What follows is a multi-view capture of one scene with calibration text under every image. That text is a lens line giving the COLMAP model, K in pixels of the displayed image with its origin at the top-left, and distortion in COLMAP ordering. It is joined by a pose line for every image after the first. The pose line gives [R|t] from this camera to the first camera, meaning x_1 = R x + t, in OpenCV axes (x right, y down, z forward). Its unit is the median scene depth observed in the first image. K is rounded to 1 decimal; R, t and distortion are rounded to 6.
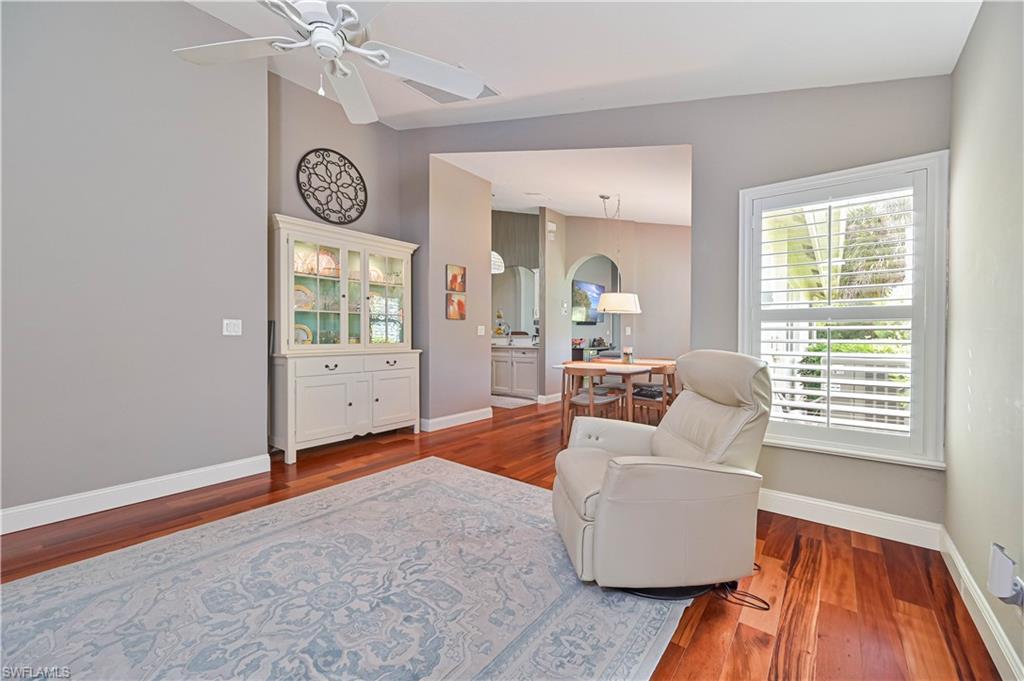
lens RADIAL K [[409.2, 0, 514.8], [0, 409.2, 331.2], [0, 0, 1]] dist [0.012158, 0.000002]
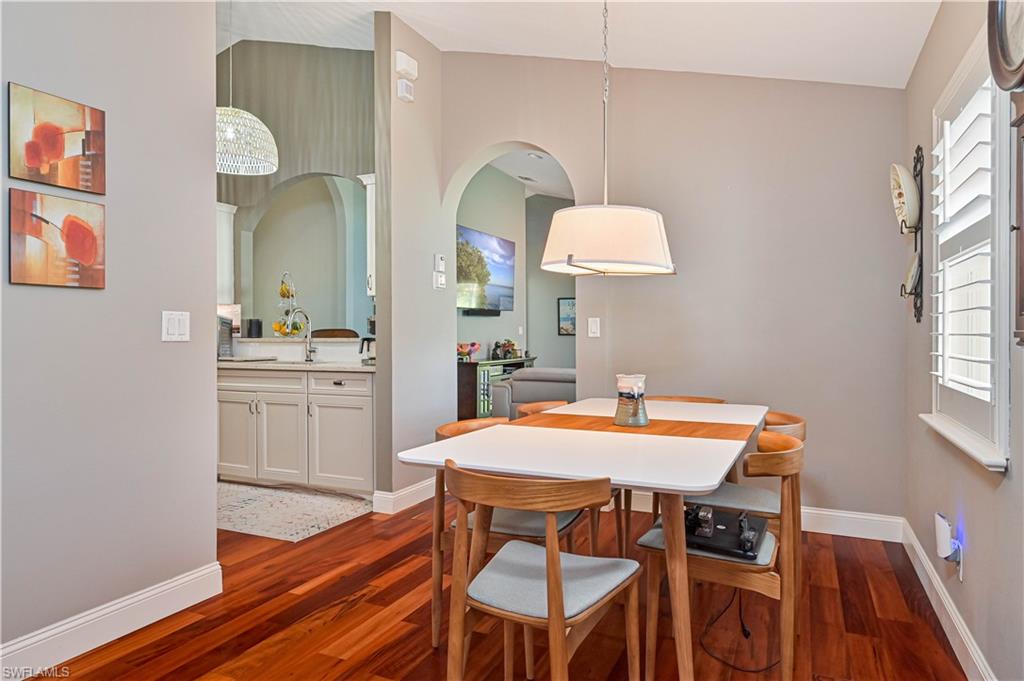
lens RADIAL K [[623.6, 0, 512.0], [0, 623.6, 340.5], [0, 0, 1]] dist [-0.002093, -0.000279]
pose [[0.971605, -0.008232, 0.236464, 0.042420], [0.003725, 0.999803, 0.019499, 0.000803], [-0.236578, -0.018065, 0.971445, 0.363806]]
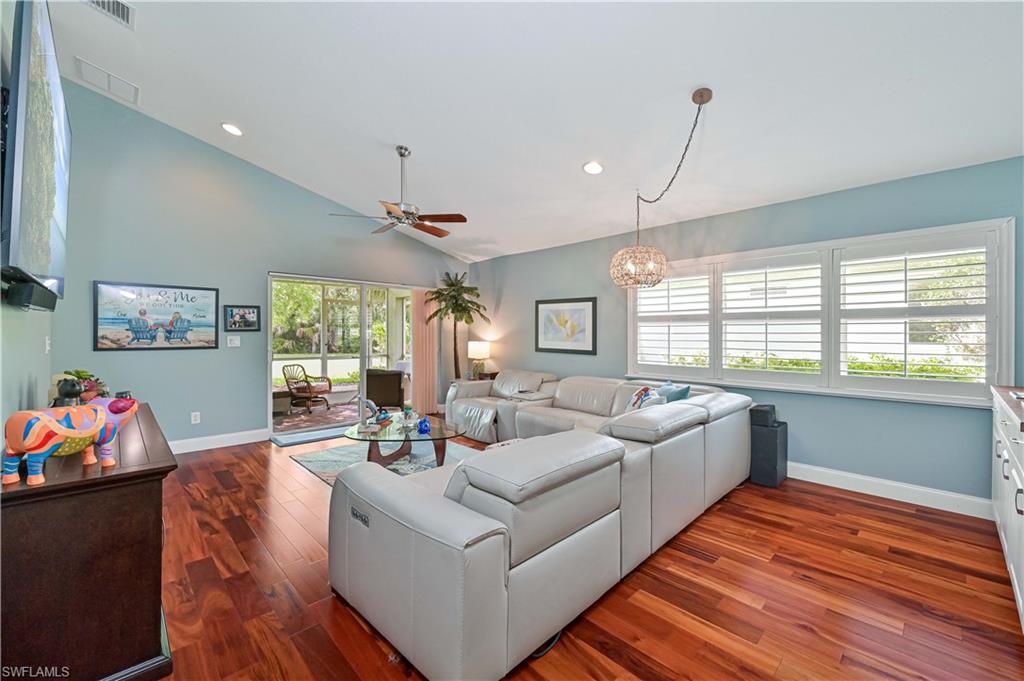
lens RADIAL K [[416.1, 0, 518.0], [0, 416.1, 336.1], [0, 0, 1]] dist [0.002129, 0.000111]
pose [[0.126174, -0.004179, 0.991999, 0.051879], [-0.008233, 0.999952, 0.005260, -0.008305], [-0.991974, -0.008831, 0.126134, 1.222208]]
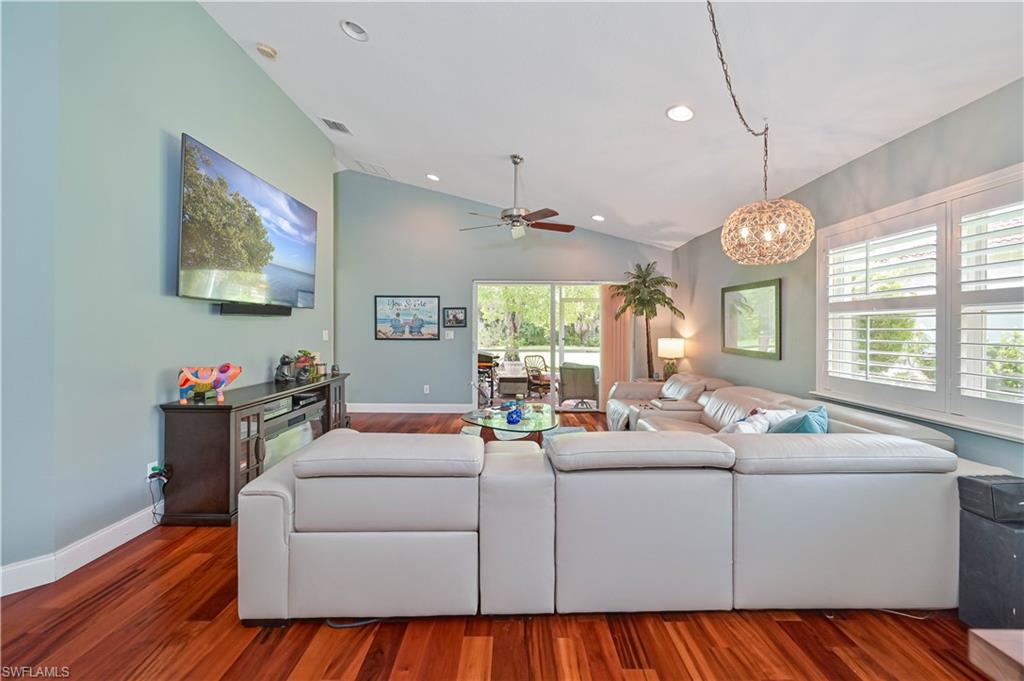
lens RADIAL K [[418.5, 0, 513.7], [0, 418.5, 330.7], [0, 0, 1]] dist [0.000661, 0.000124]
pose [[0.780243, -0.000146, 0.625477, 0.202772], [-0.007612, 0.999924, 0.009730, -0.011084], [-0.625431, -0.012353, 0.780182, 0.984891]]
